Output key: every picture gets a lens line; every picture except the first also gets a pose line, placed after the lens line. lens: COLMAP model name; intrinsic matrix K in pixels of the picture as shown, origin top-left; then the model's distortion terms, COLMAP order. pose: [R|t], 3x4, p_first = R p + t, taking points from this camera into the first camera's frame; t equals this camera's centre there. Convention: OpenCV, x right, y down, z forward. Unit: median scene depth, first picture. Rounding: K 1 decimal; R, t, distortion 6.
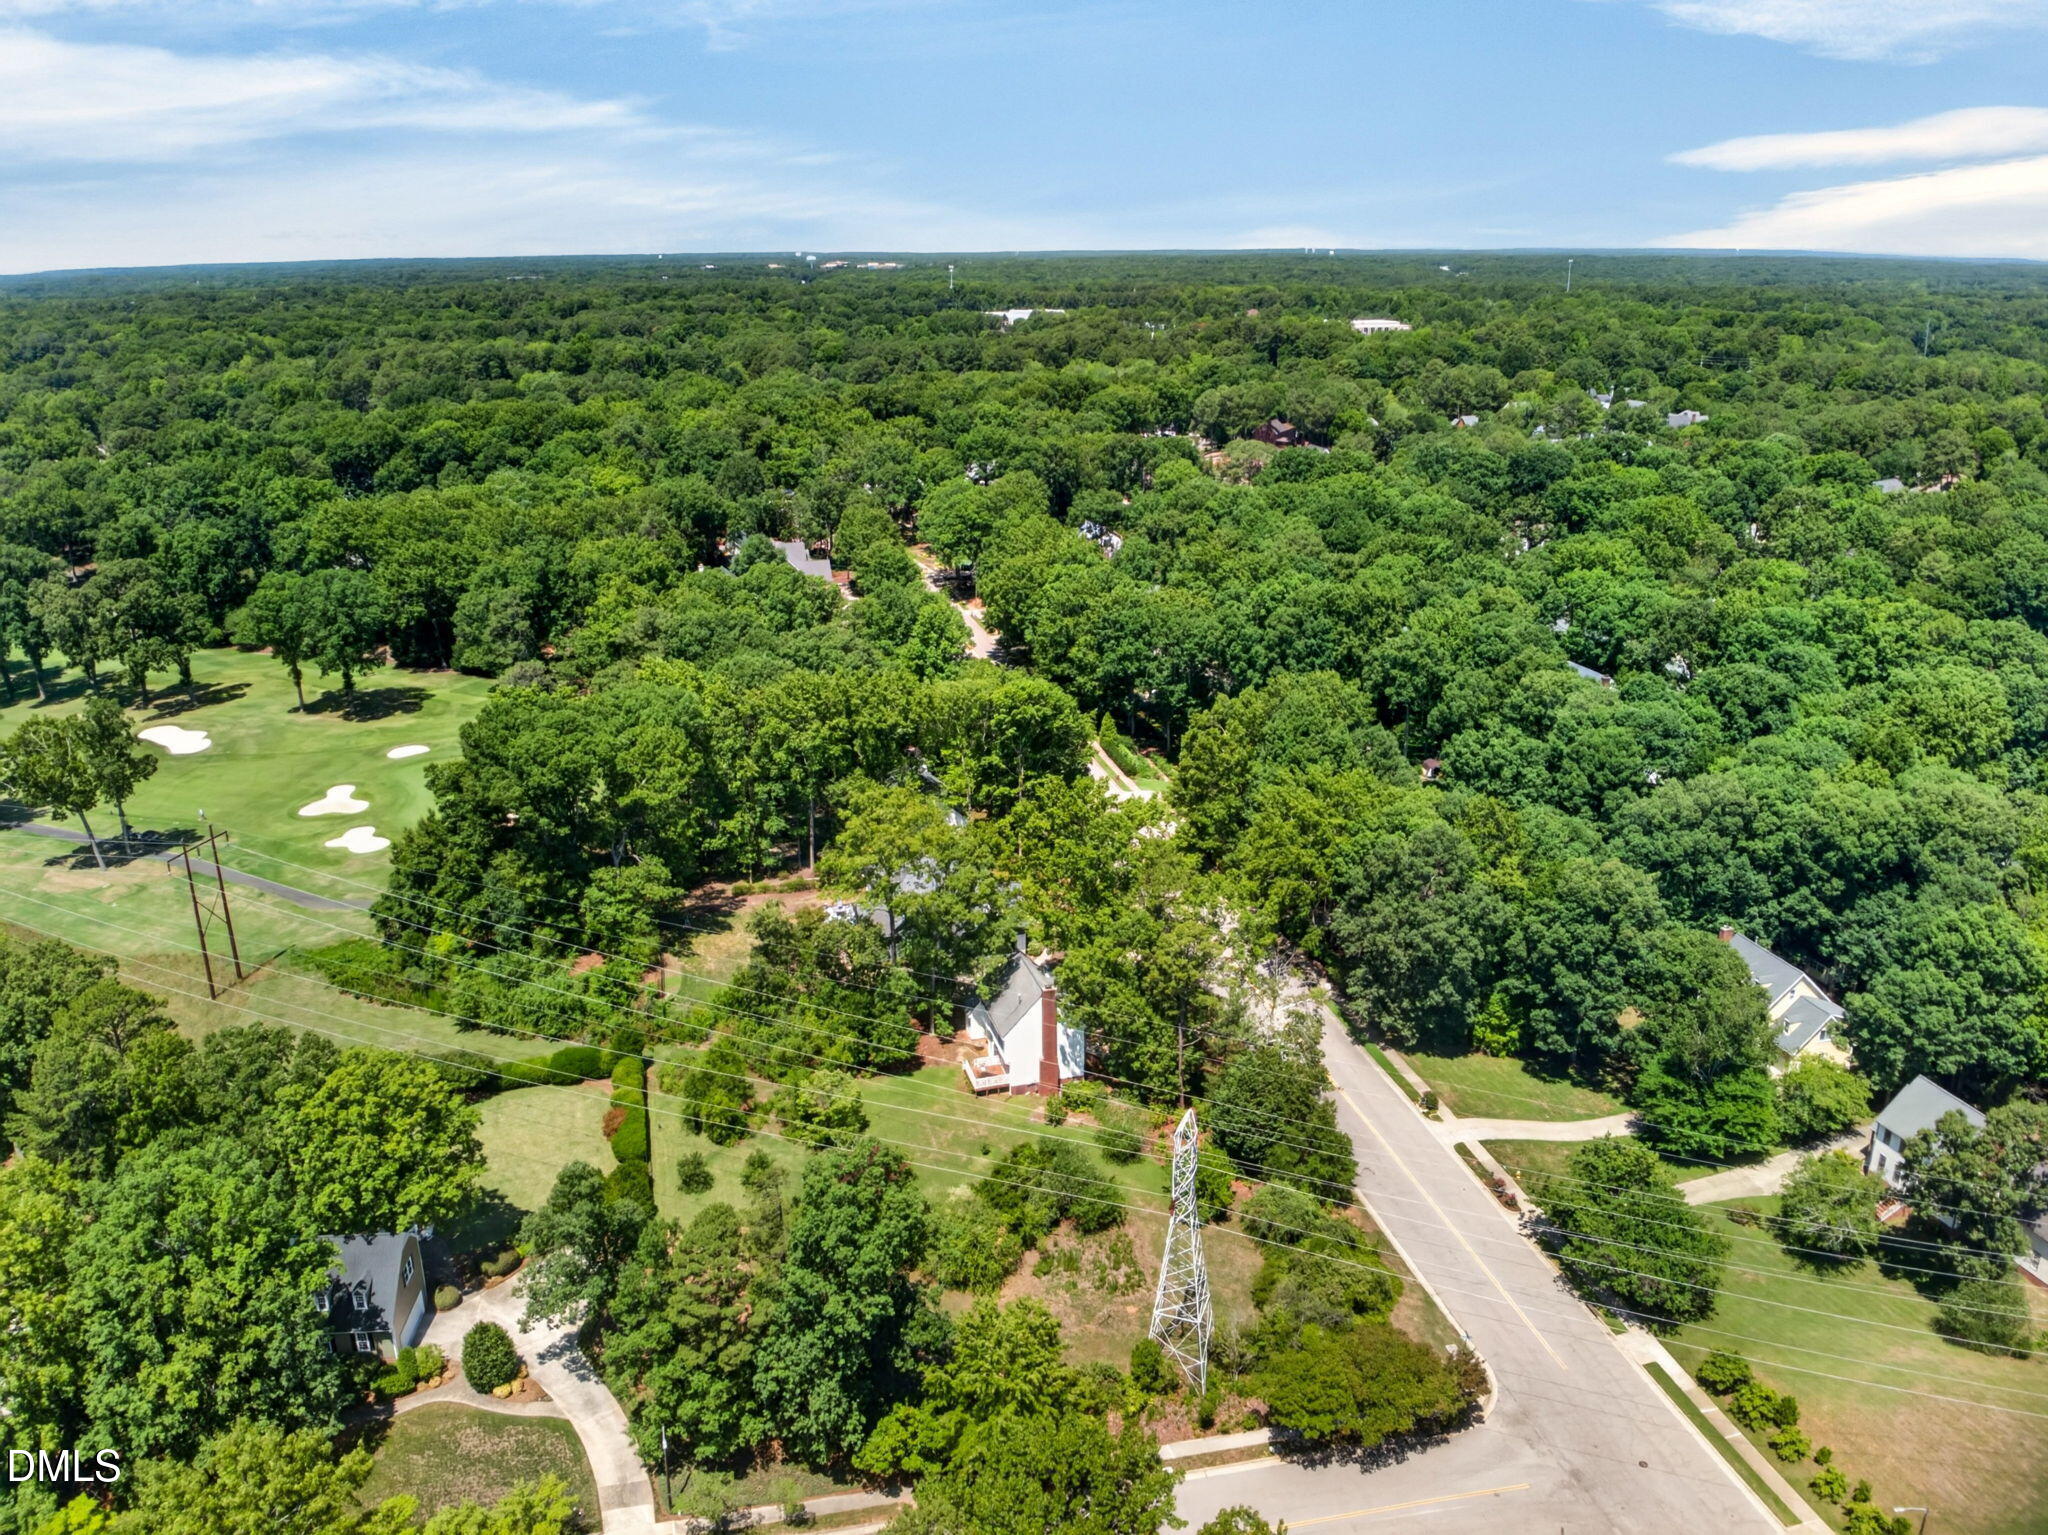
lens RADIAL K [[1552.7, 0, 1024.8], [0, 1552.7, 761.9], [0, 0, 1]] dist [0.051404, -0.109069]
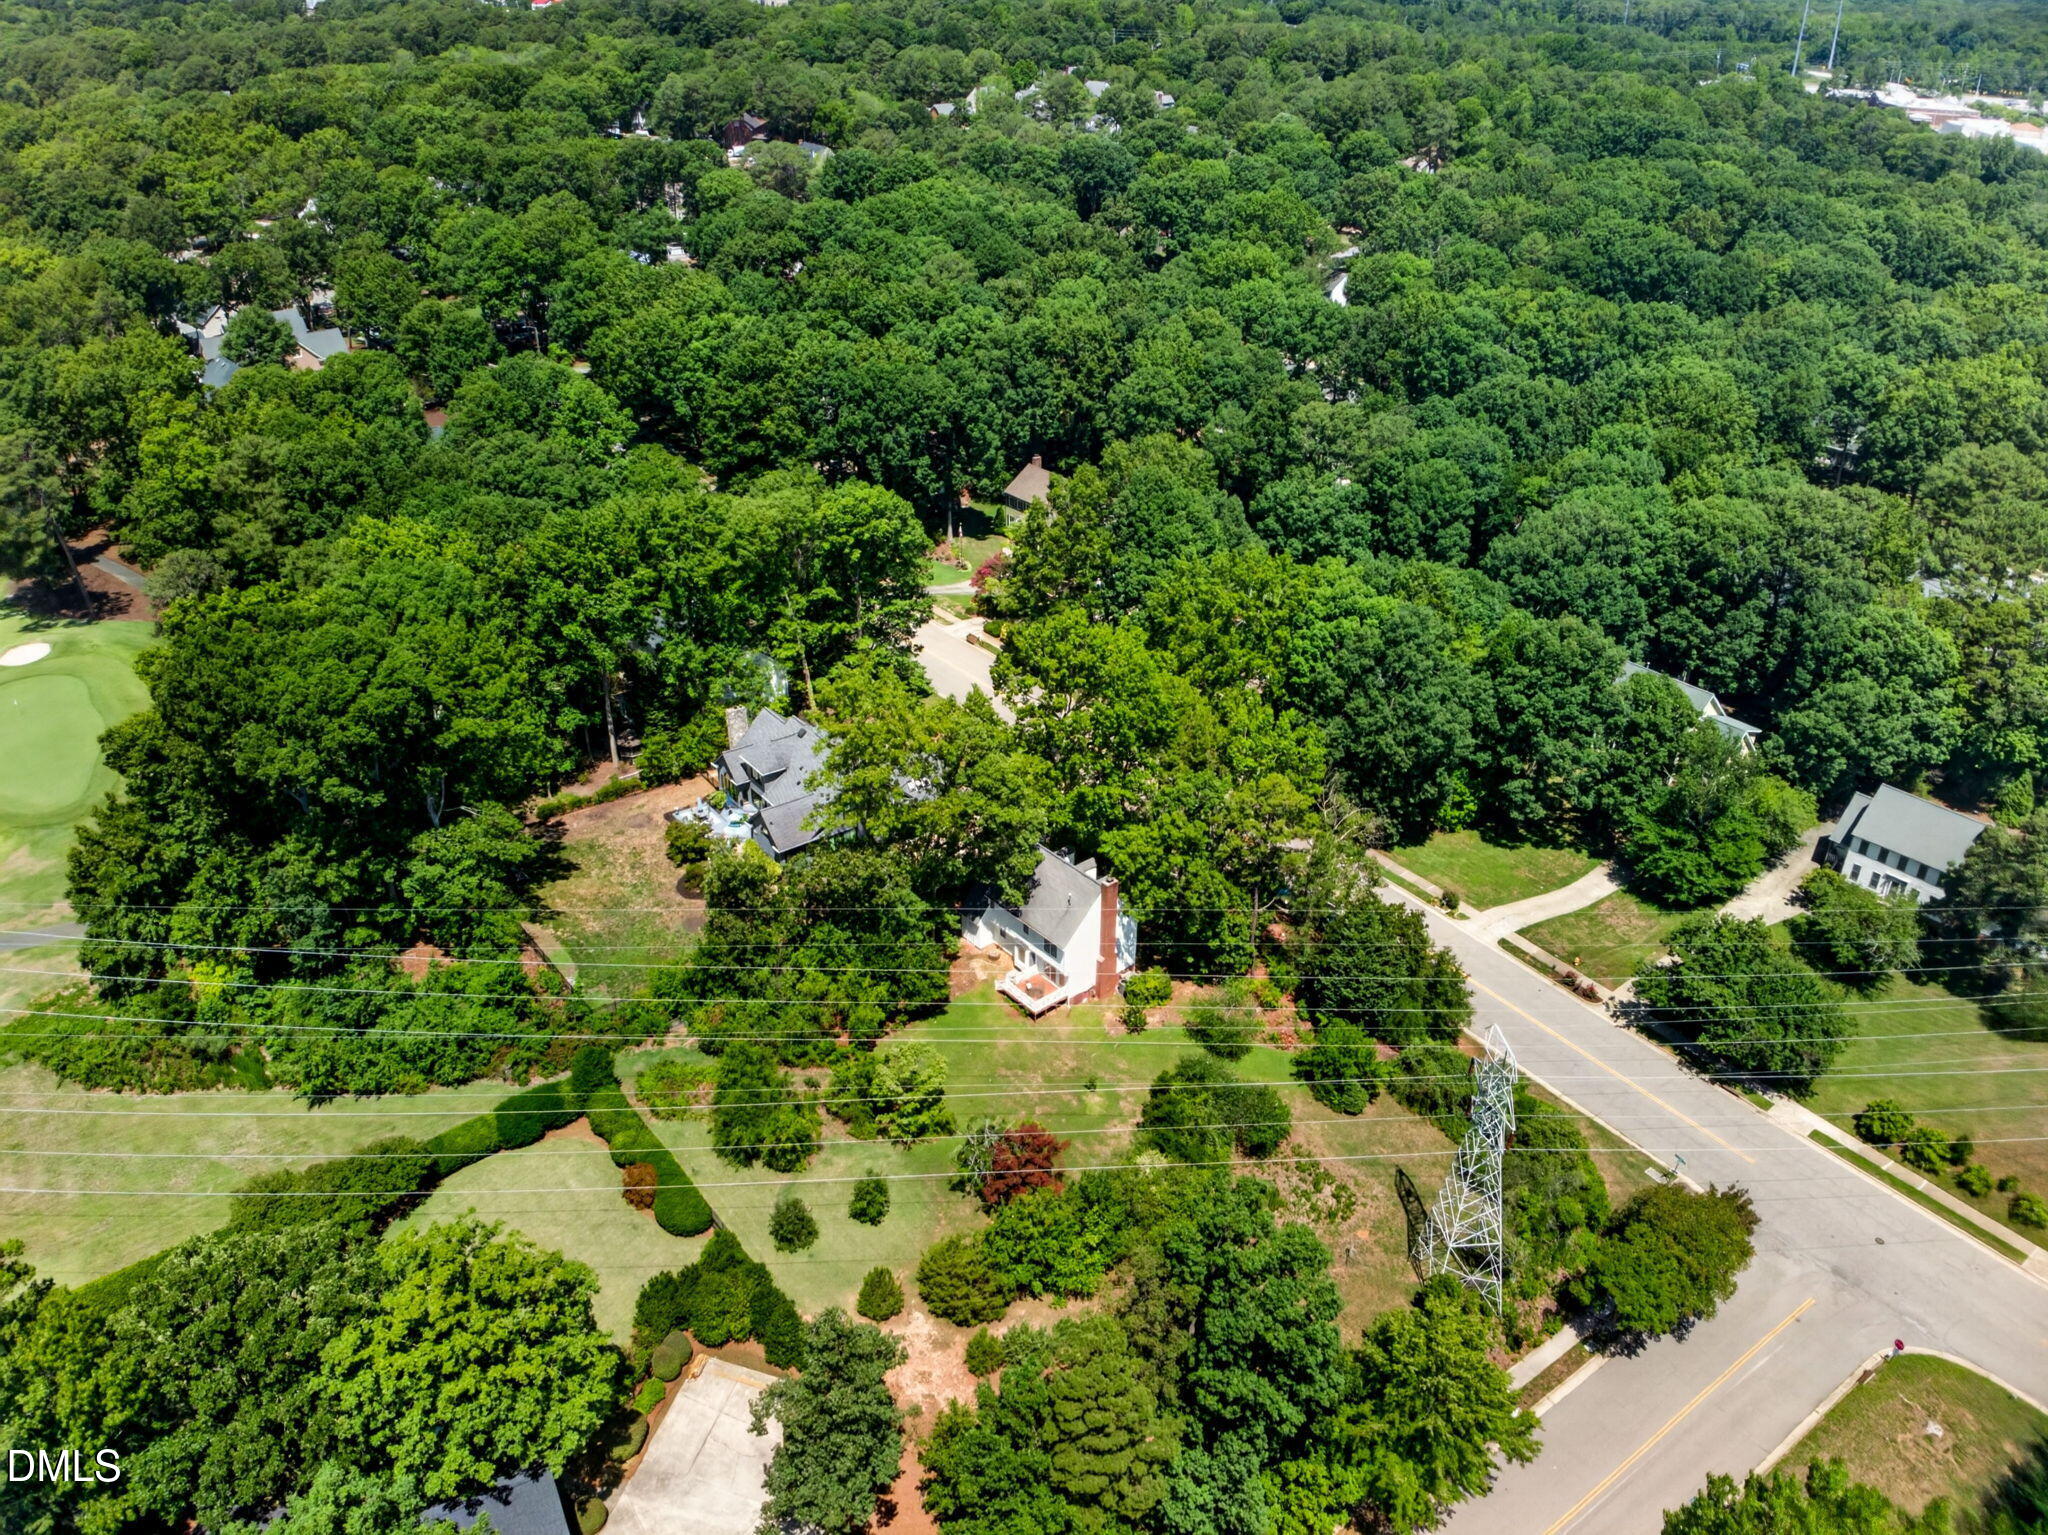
lens RADIAL K [[1552.7, 0, 1014.9], [0, 1552.7, 766.7], [0, 0, 1]] dist [0.051404, -0.109069]
pose [[0.912156, -0.189919, 0.363184, -0.292656], [0.118634, 0.970568, 0.209580, -0.085724], [-0.392298, -0.148084, 0.907840, 0.247658]]
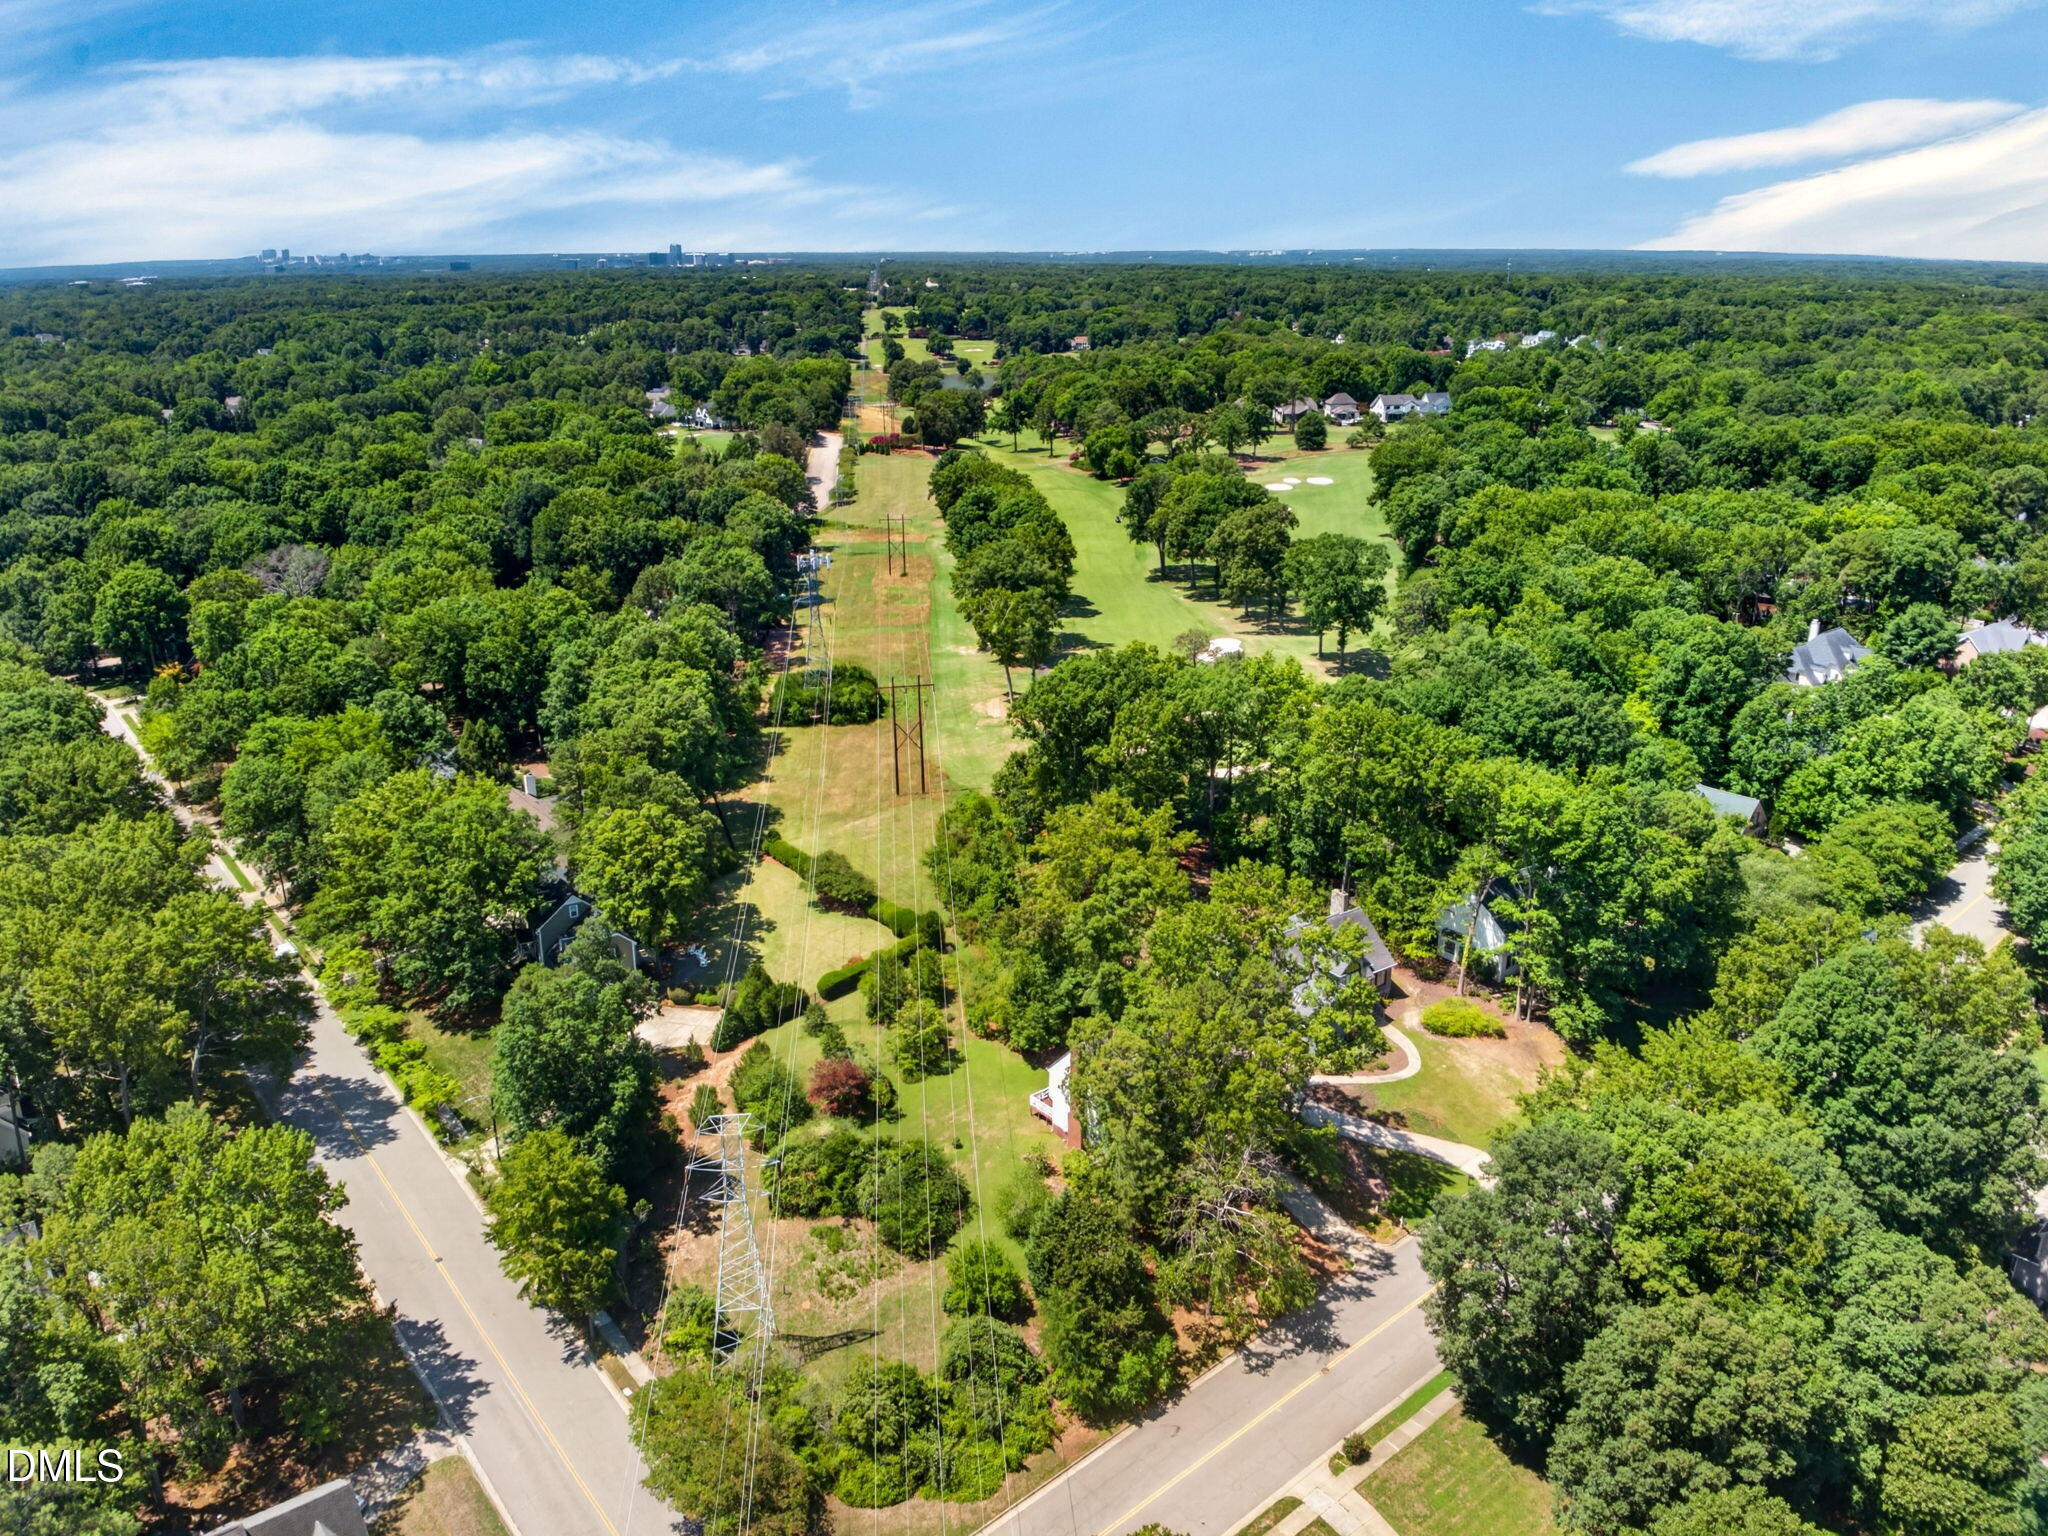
lens RADIAL K [[1552.7, 0, 1027.5], [0, 1552.7, 774.2], [0, 0, 1]] dist [0.051404, -0.109069]
pose [[0.421377, 0.312629, -0.851296, 0.682935], [-0.304006, 0.933083, 0.192187, -0.161288], [0.854413, 0.177816, 0.488221, 0.437354]]
